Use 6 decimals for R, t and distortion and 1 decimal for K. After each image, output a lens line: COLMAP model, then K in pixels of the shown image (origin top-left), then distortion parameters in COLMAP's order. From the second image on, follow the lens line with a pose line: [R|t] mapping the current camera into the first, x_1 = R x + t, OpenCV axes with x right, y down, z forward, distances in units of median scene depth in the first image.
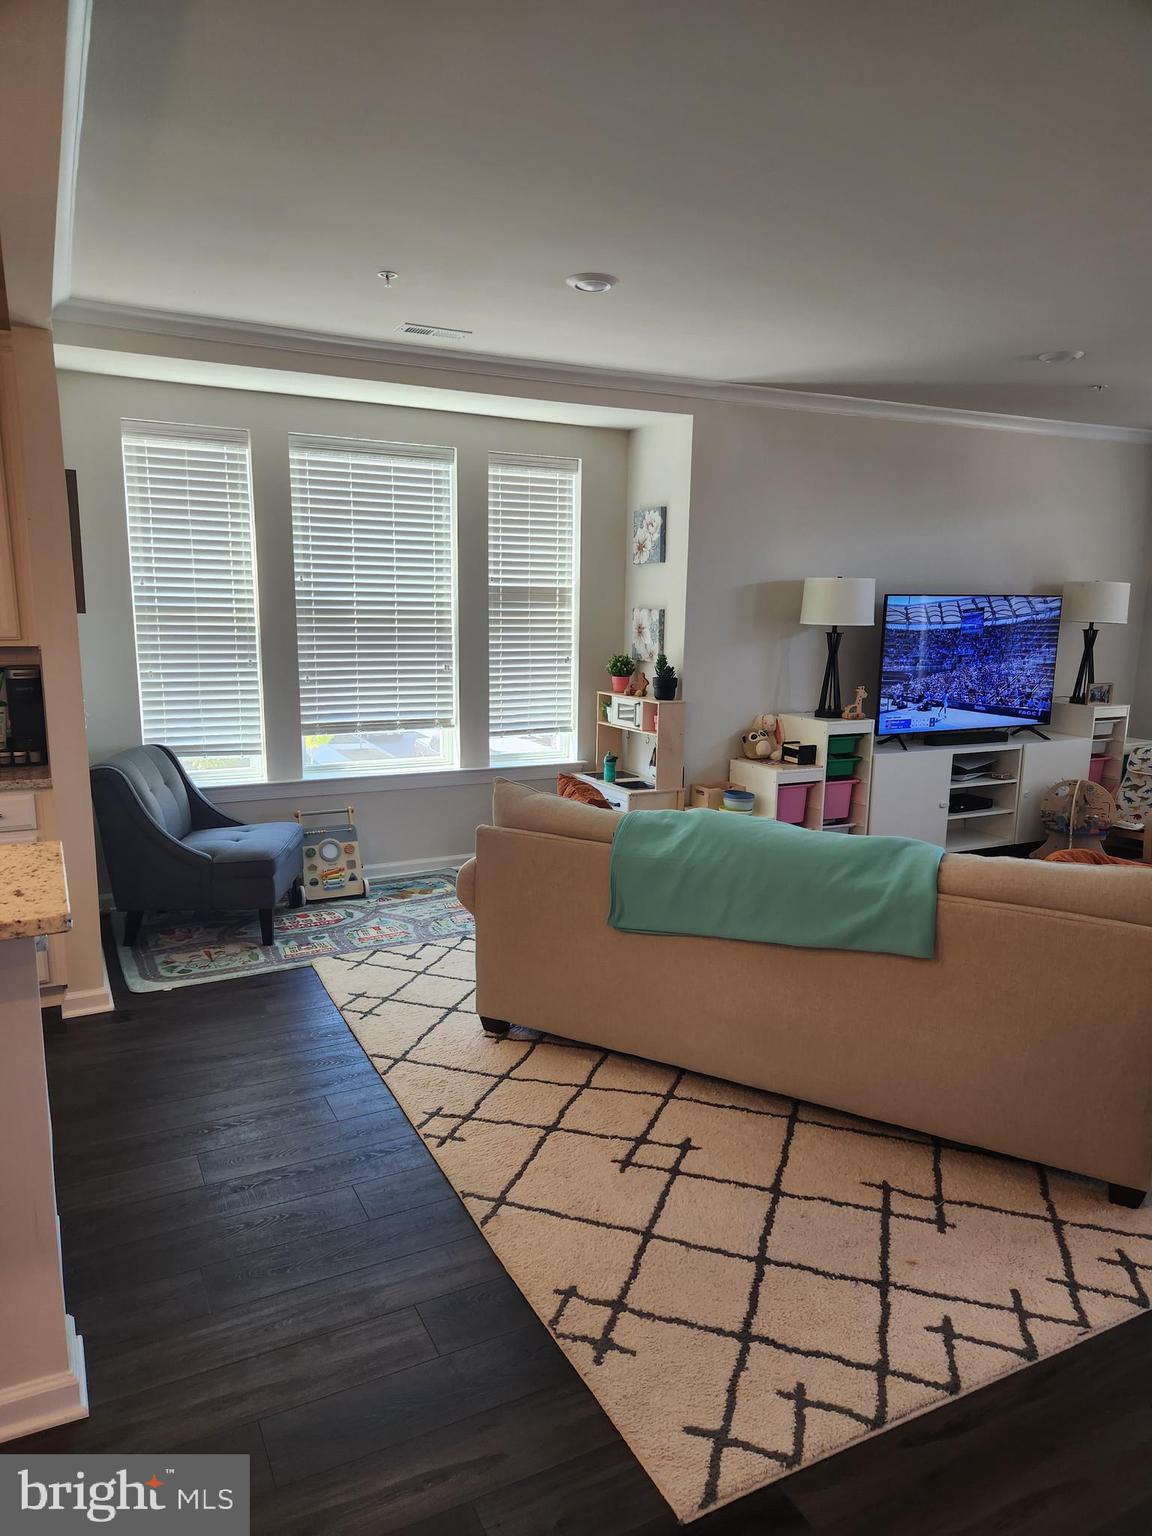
lens RADIAL K [[1021.0, 0, 570.9], [0, 1021.0, 774.5], [0, 0, 1]] dist [0.069004, -0.063354]
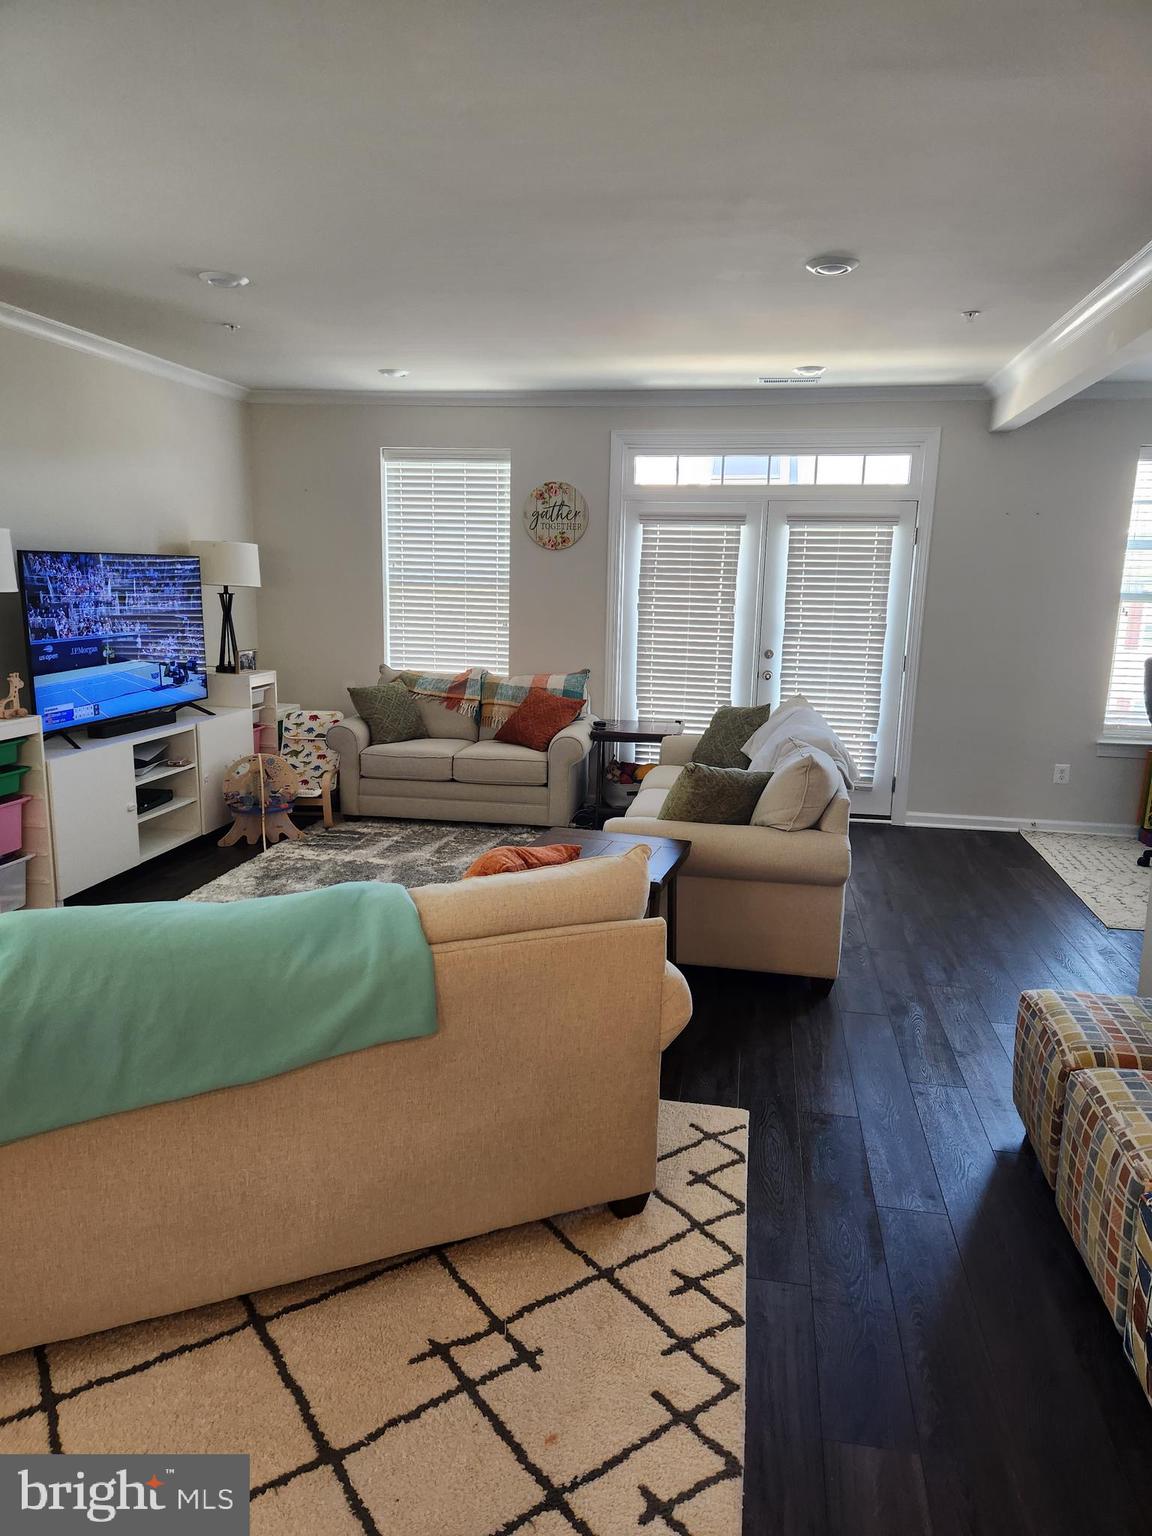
lens RADIAL K [[1021.0, 0, 581.6], [0, 1021.0, 762.7], [0, 0, 1]] dist [0.069004, -0.063354]
pose [[0.591079, -0.149290, 0.792677, -0.081894], [0.126903, 0.987696, 0.091391, -0.037764], [-0.796568, 0.046573, 0.602752, 0.215787]]
